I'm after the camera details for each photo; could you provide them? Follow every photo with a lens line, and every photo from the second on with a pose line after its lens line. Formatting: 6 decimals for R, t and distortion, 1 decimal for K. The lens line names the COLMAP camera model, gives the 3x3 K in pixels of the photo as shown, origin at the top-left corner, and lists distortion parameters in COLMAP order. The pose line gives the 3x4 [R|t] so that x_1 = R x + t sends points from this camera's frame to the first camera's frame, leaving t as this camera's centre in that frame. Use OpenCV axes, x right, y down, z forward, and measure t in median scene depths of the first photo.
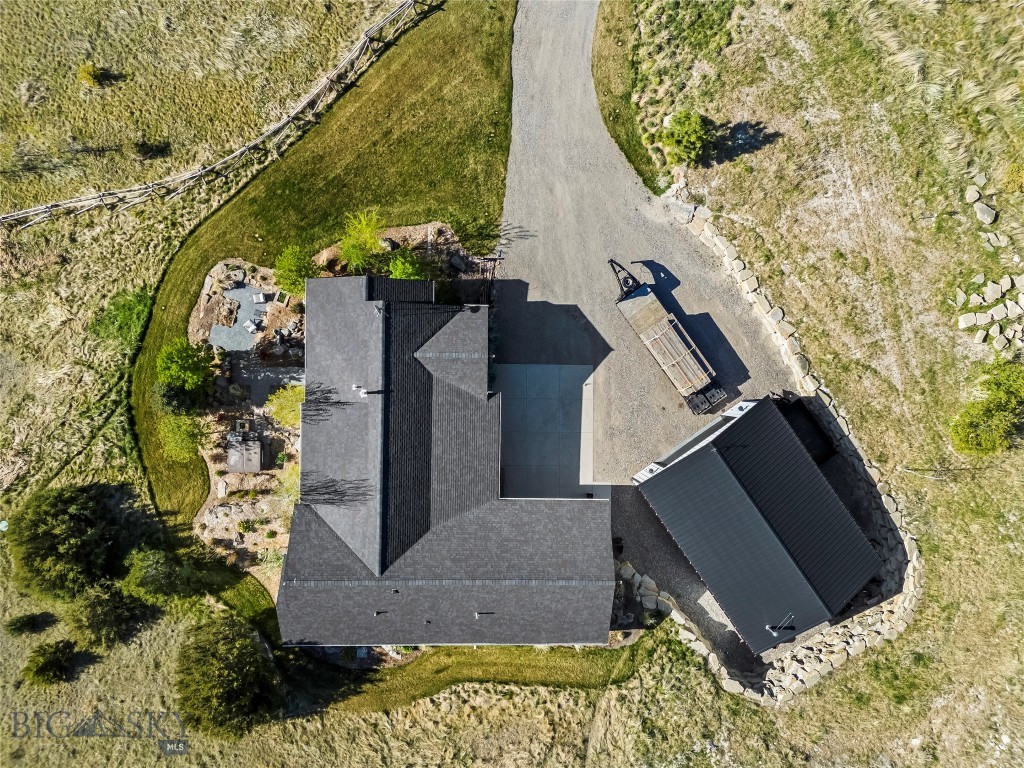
lens RADIAL K [[749.4, 0, 512.0], [0, 749.4, 384.0], [0, 0, 1]] dist [0.051395, -0.041633]
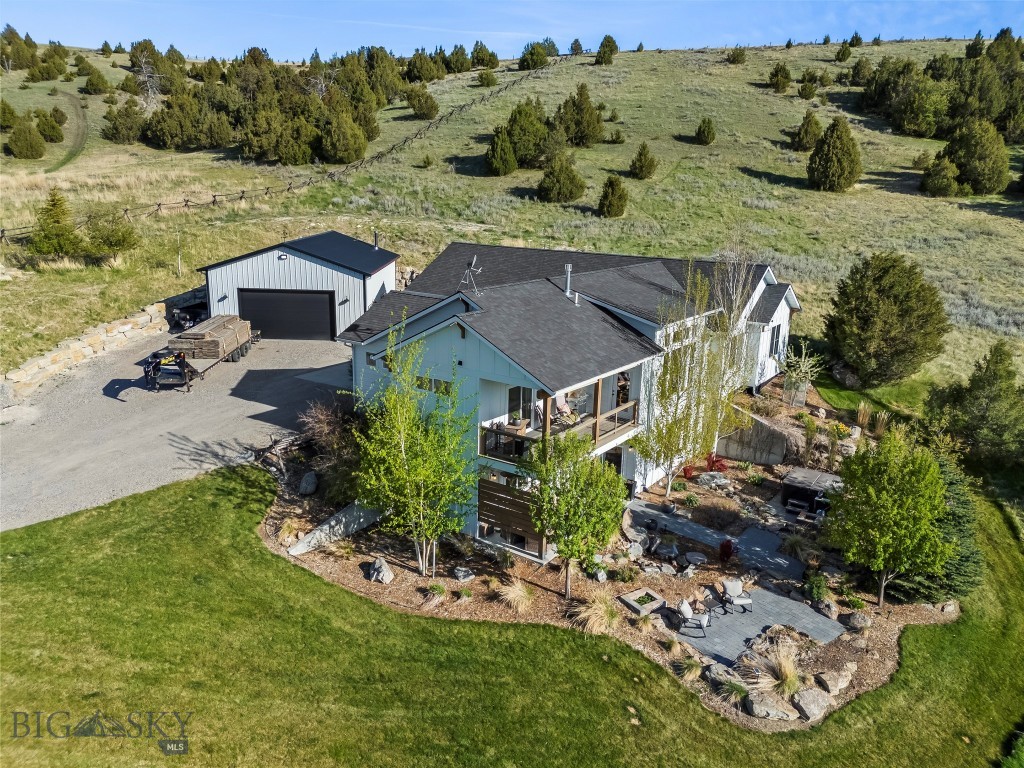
lens RADIAL K [[749.4, 0, 512.0], [0, 749.4, 384.0], [0, 0, 1]] dist [0.051395, -0.041633]
pose [[-0.823362, -0.202683, 0.530089, -0.446444], [0.565426, -0.212863, 0.796858, -0.475427], [-0.048673, 0.955829, 0.289866, 0.755173]]
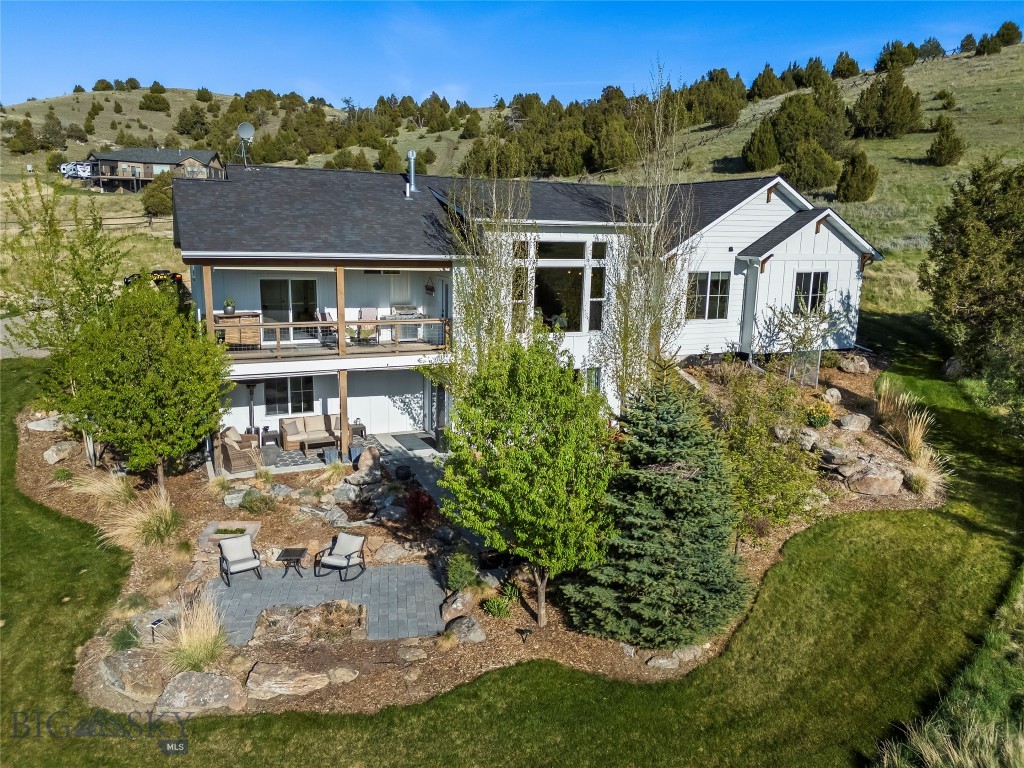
lens RADIAL K [[749.4, 0, 512.0], [0, 749.4, 384.0], [0, 0, 1]] dist [0.051395, -0.041633]
pose [[-0.429240, -0.231149, 0.873111, -0.623871], [0.902895, -0.085068, 0.421361, -0.135013], [-0.023124, 0.969192, 0.245218, 0.852903]]
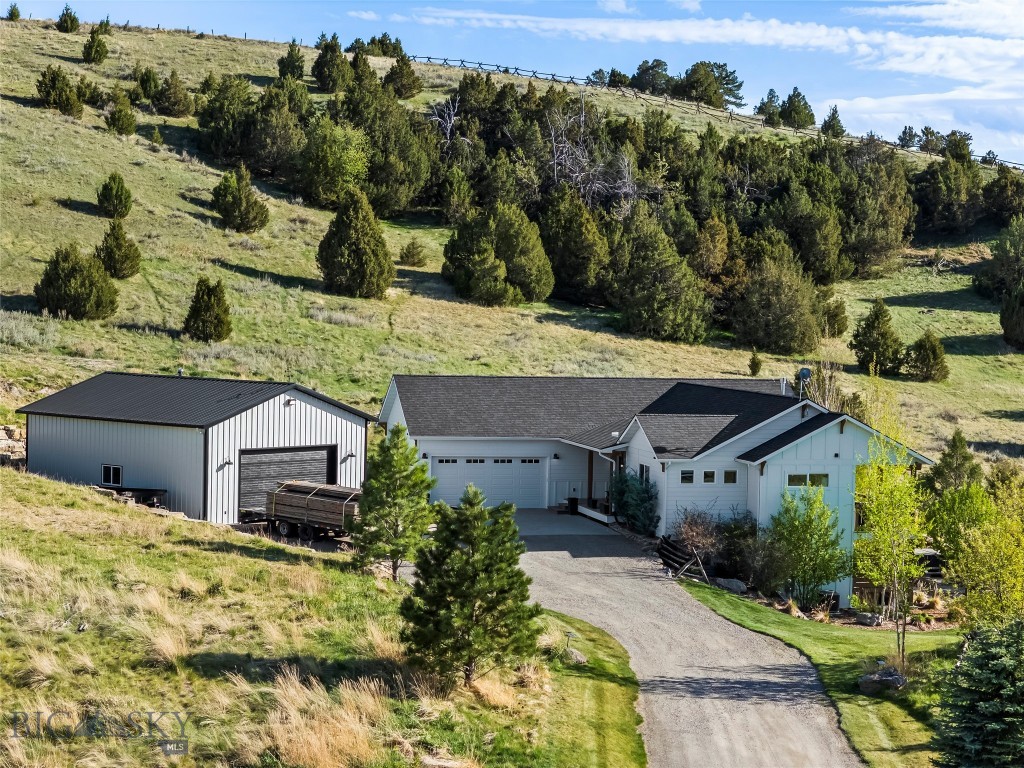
lens RADIAL K [[2018.0, 0, 512.0], [0, 2018.0, 384.0], [0, 0, 1]] dist [0.014946, 0.065607]
pose [[-0.967384, -0.051478, -0.248029, 0.457015], [-0.244876, -0.060572, 0.967660, -1.524312], [-0.064837, 0.996836, 0.045991, 0.774704]]
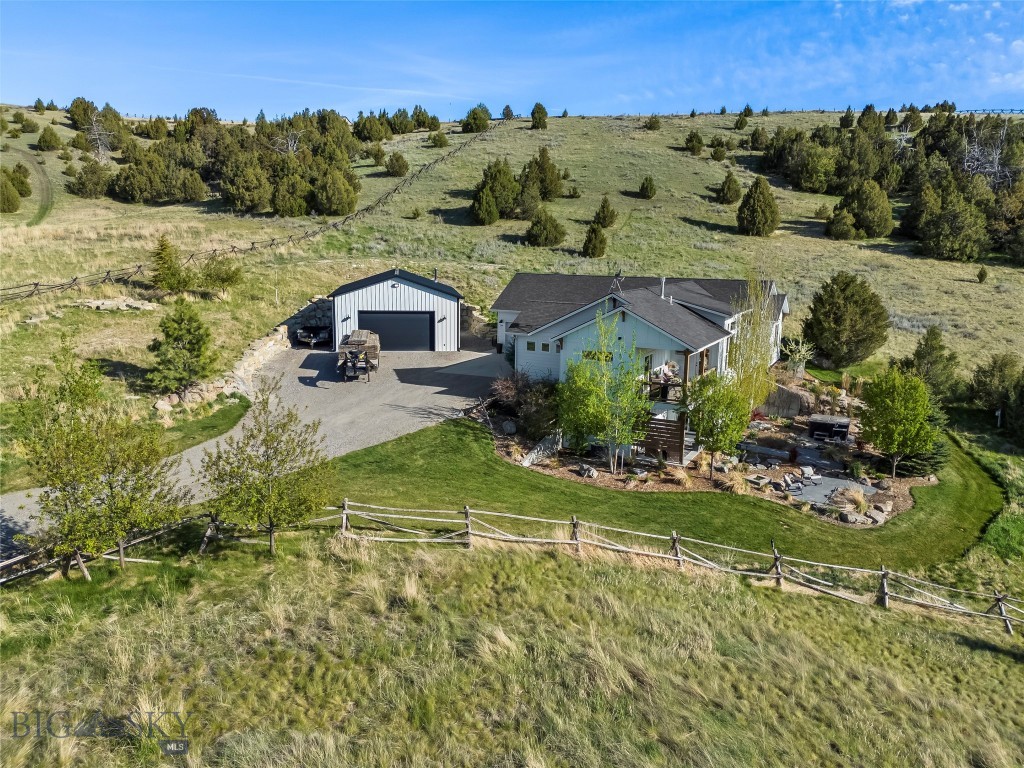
lens RADIAL K [[749.4, 0, 512.0], [0, 749.4, 384.0], [0, 0, 1]] dist [0.051395, -0.041633]
pose [[-0.893649, -0.138077, 0.426996, -0.385352], [0.446430, -0.176577, 0.877223, -0.801589], [-0.045726, 0.974554, 0.219440, 0.770867]]
